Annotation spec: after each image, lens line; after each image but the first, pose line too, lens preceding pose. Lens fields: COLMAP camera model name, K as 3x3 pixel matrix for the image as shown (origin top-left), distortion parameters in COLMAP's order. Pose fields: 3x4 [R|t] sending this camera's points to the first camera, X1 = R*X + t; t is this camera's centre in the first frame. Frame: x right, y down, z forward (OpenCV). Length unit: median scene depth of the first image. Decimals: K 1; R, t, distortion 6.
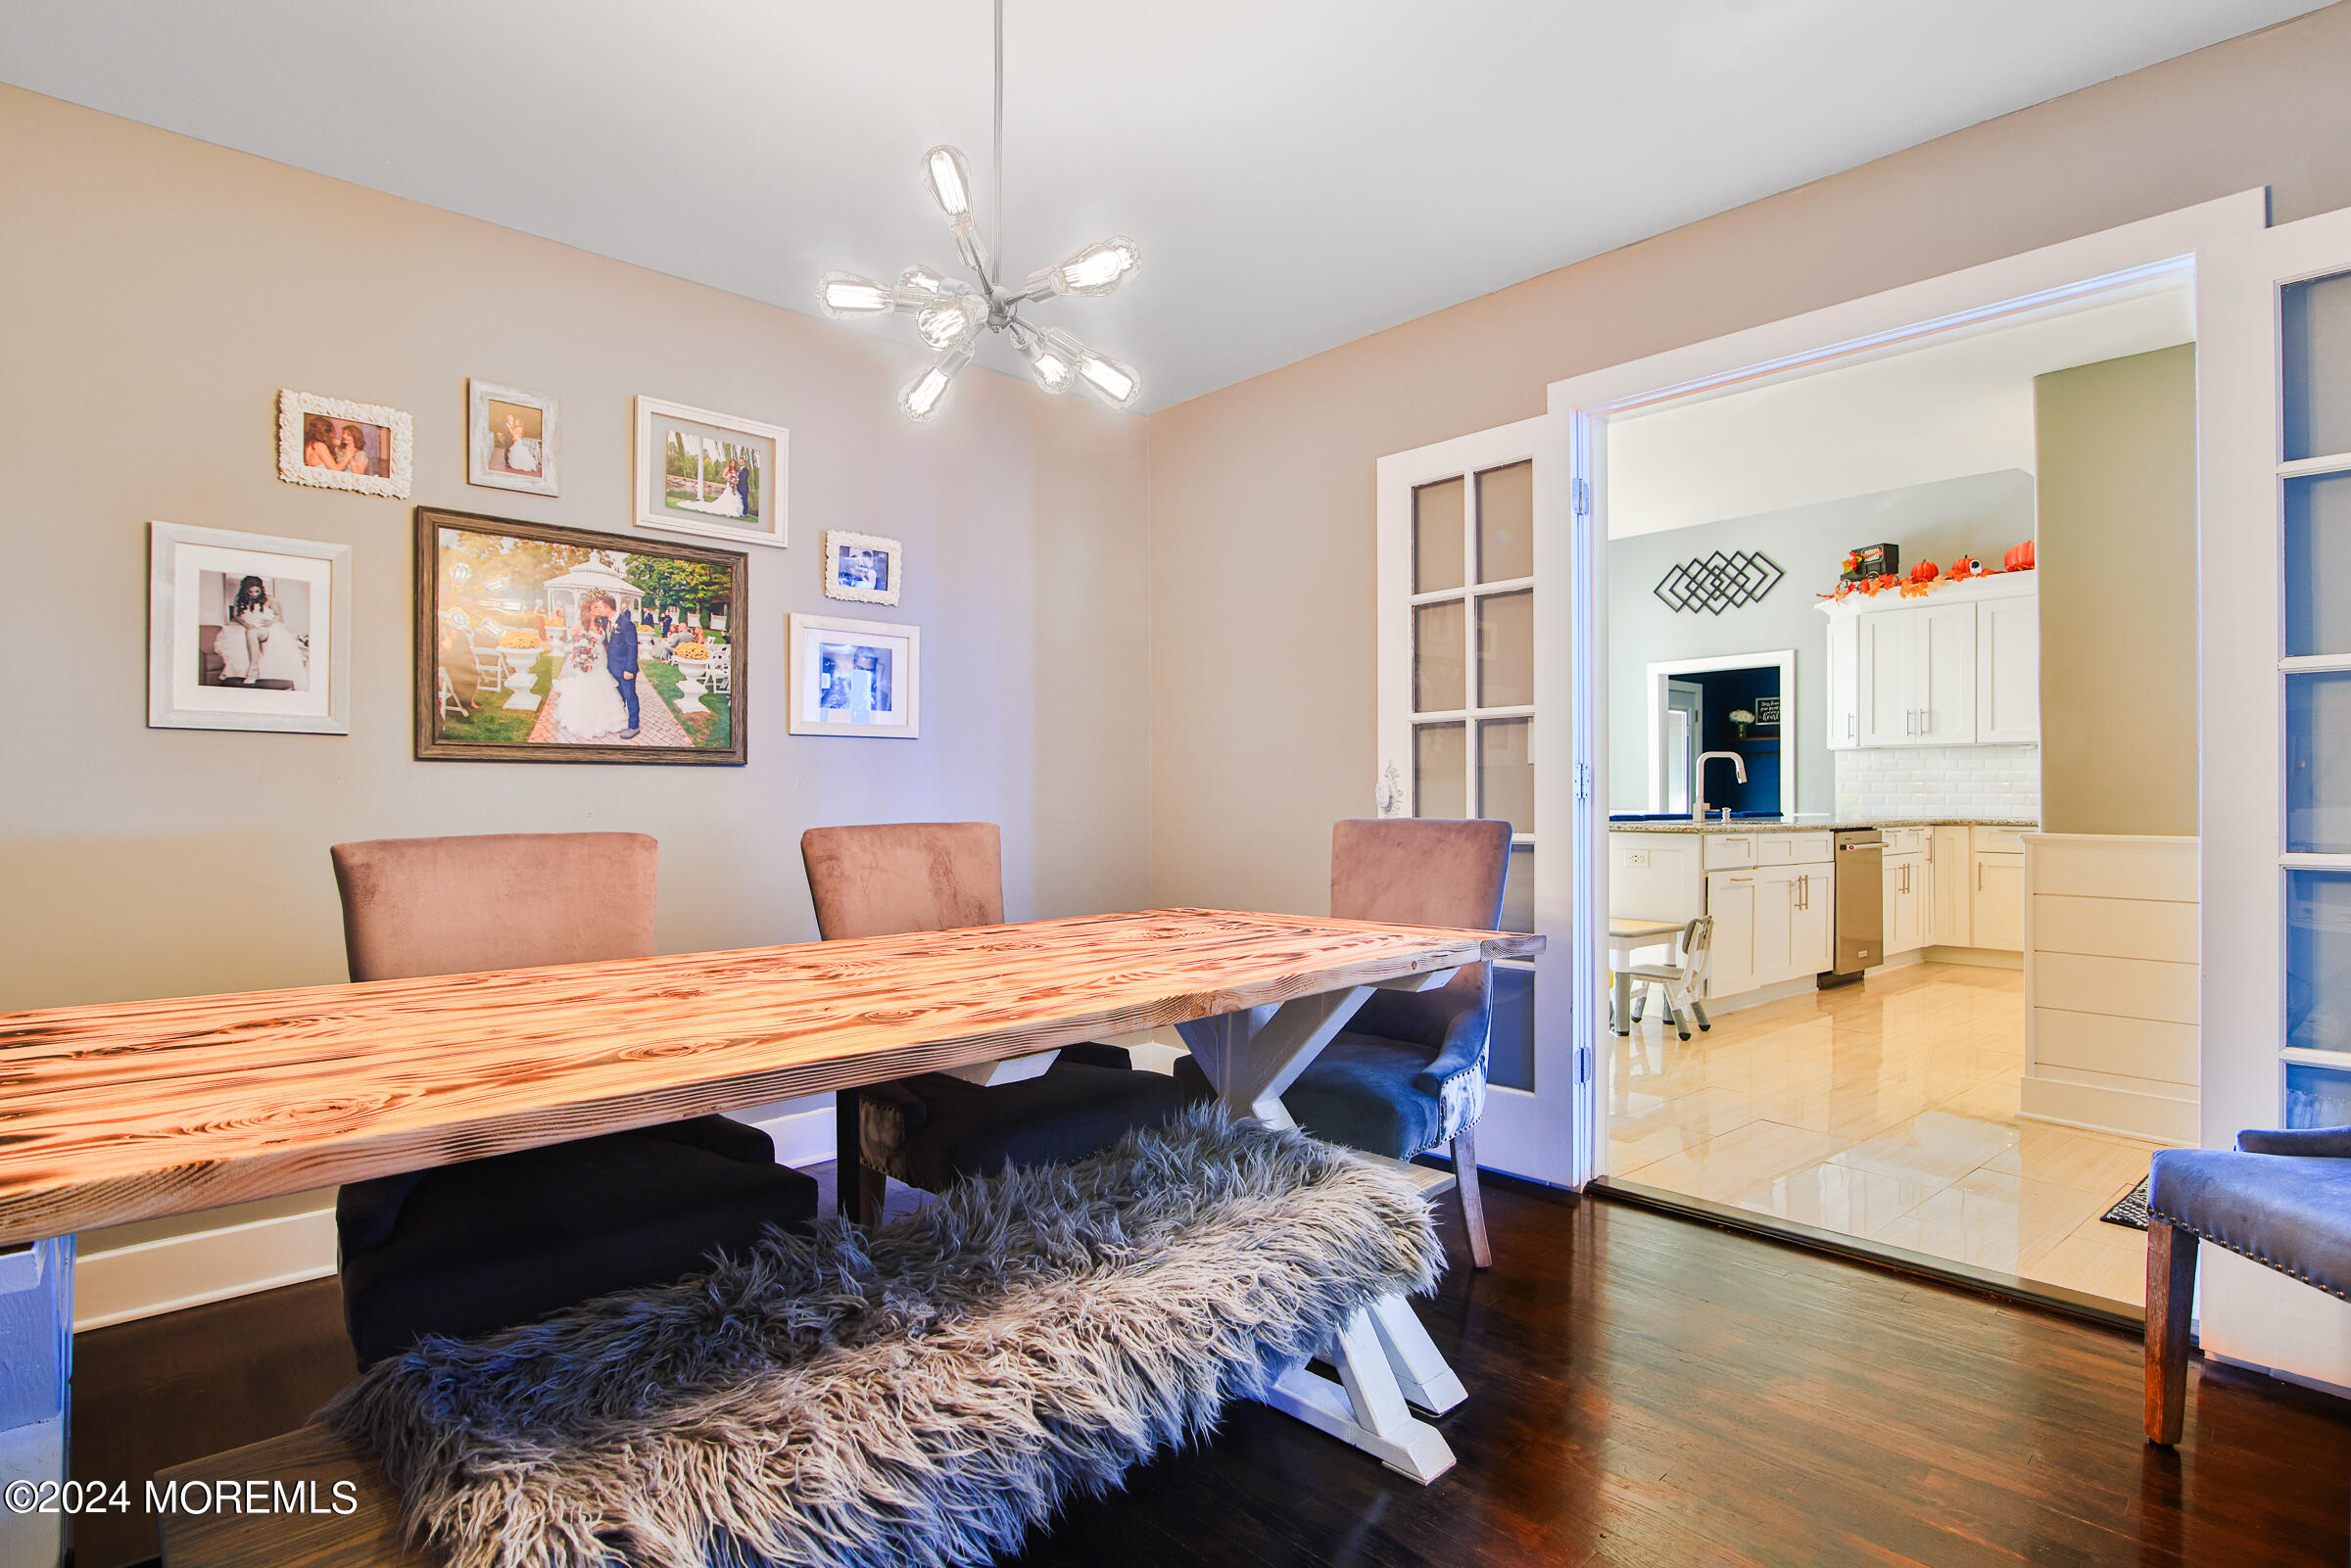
lens RADIAL K [[1145.4, 0, 1175.5], [0, 1145.4, 784.0], [0, 0, 1]] dist [-0.018751, -0.000541]
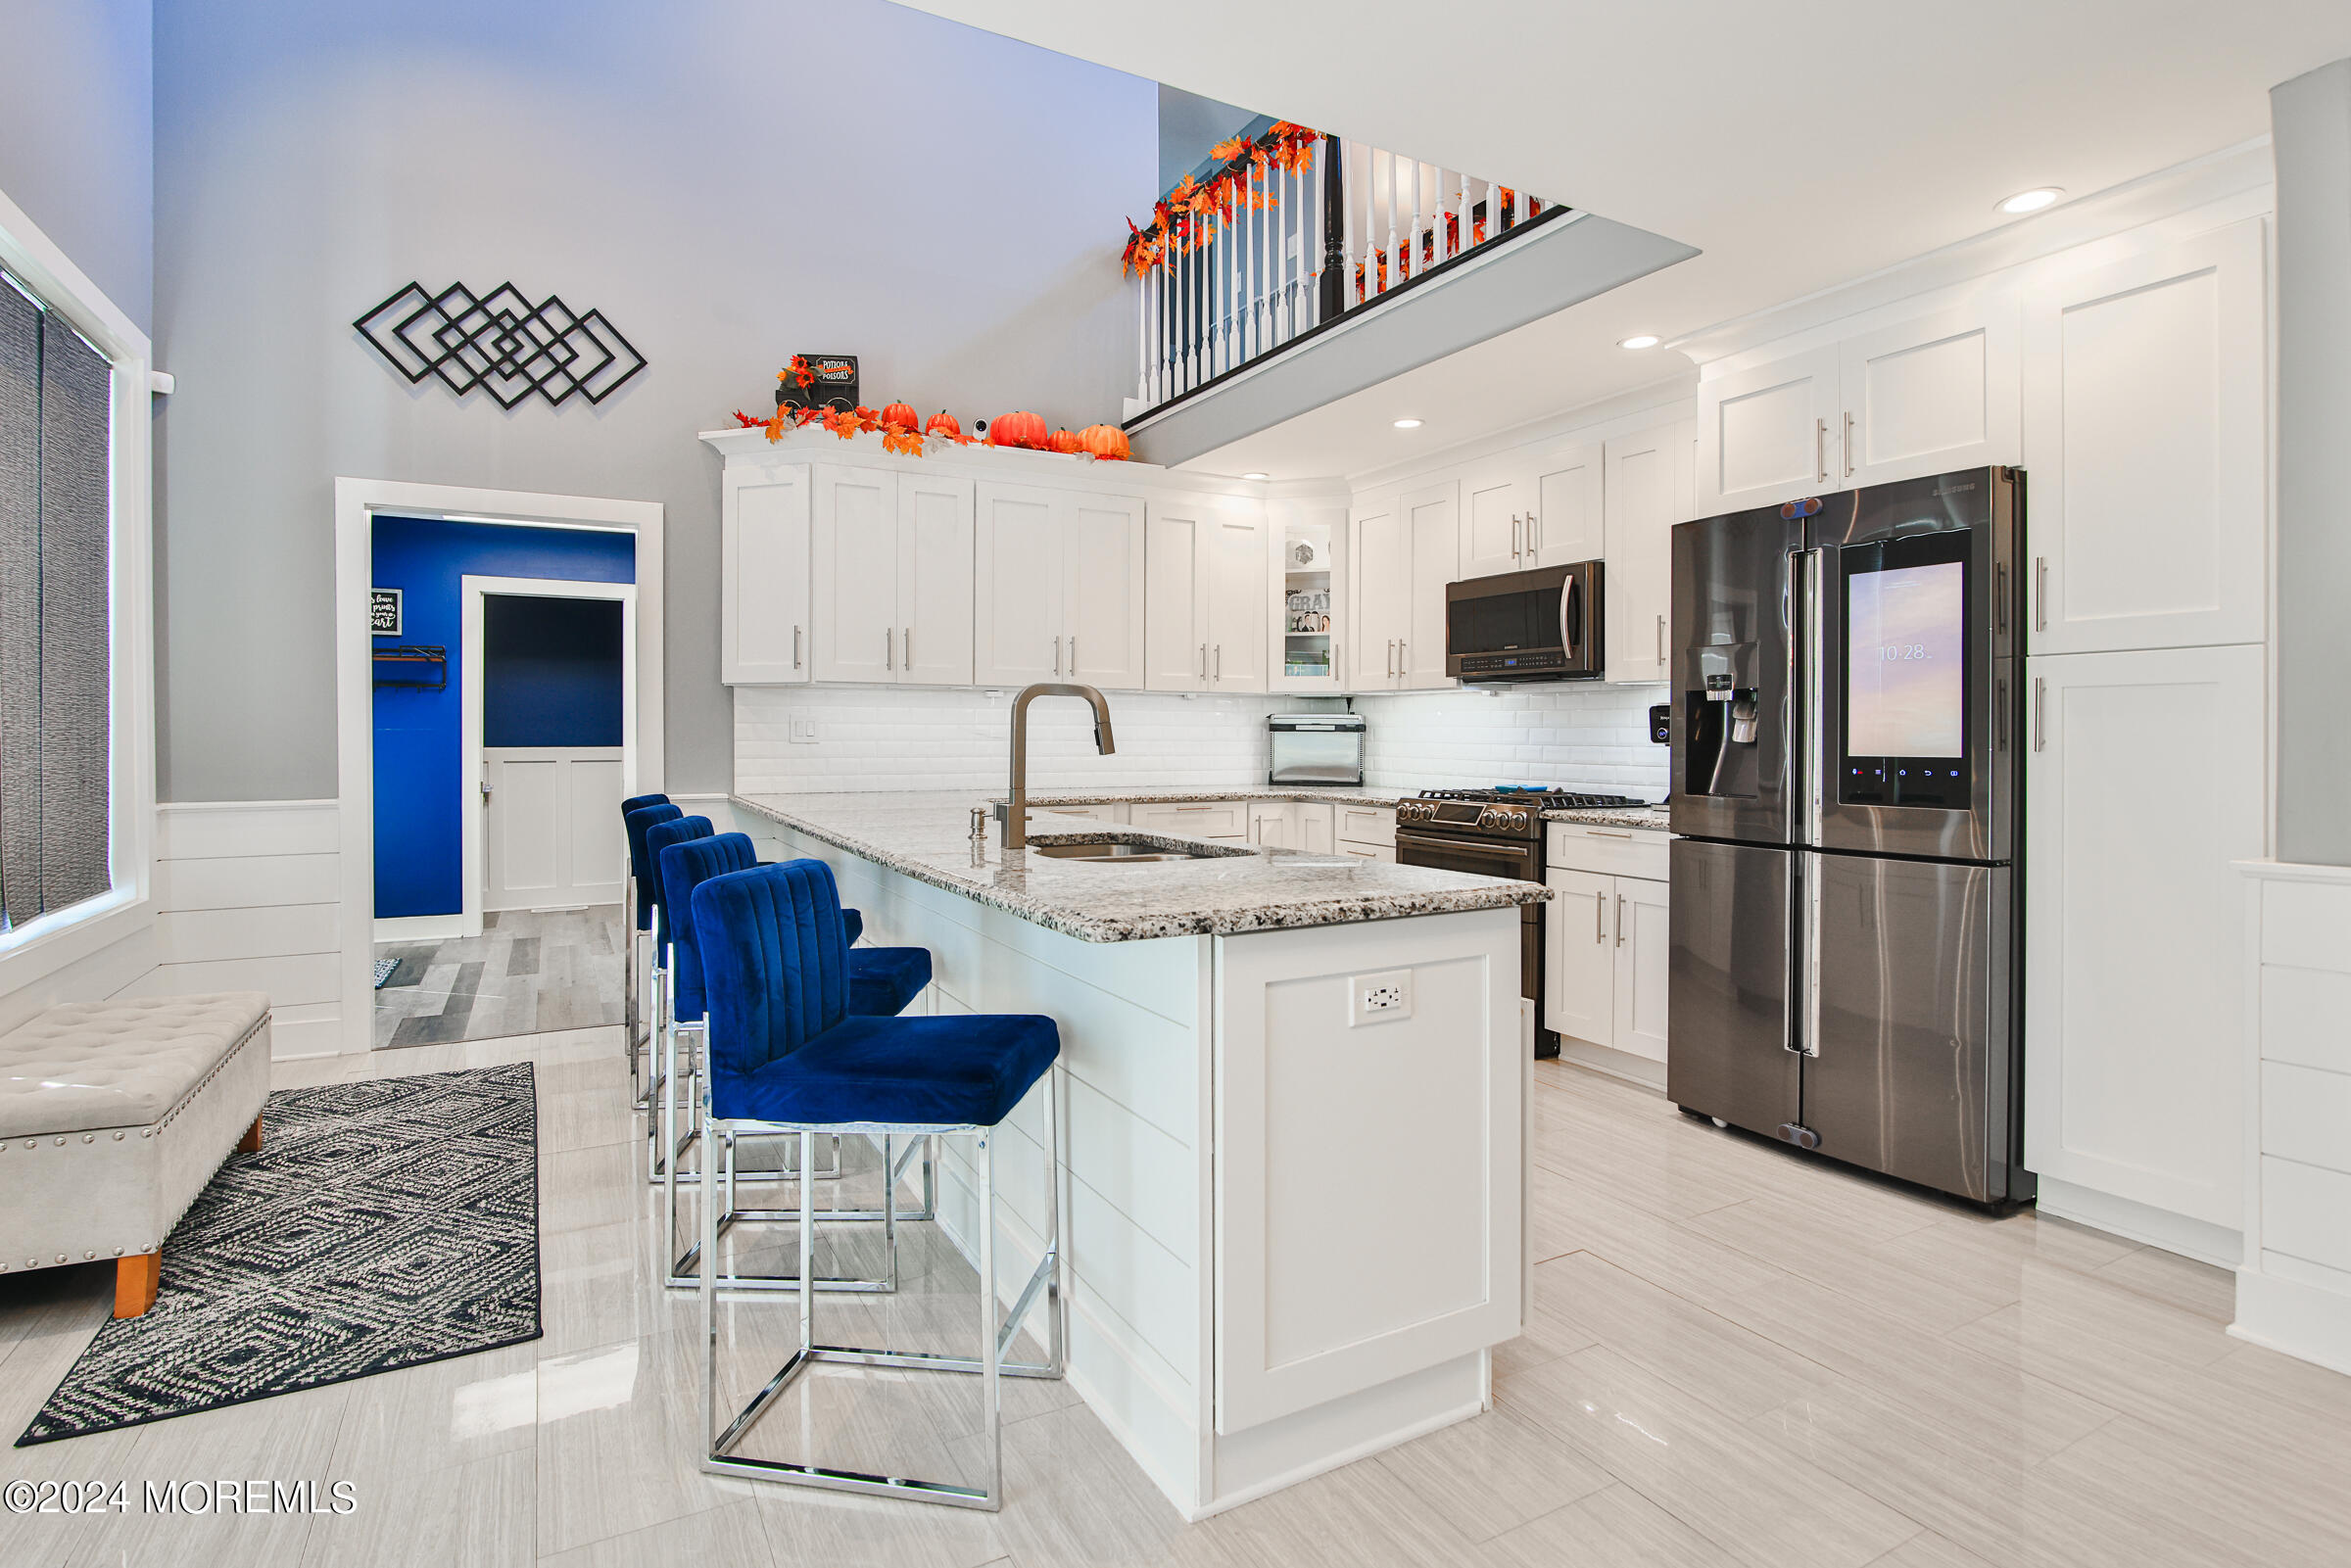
lens RADIAL K [[1145.4, 0, 1175.5], [0, 1145.4, 784.0], [0, 0, 1]] dist [-0.018751, -0.000541]
pose [[0.211644, -0.023692, 0.977060, 0.037562], [-0.004634, 0.999671, 0.025245, 0.005383], [-0.977336, -0.009871, 0.211464, 0.601000]]
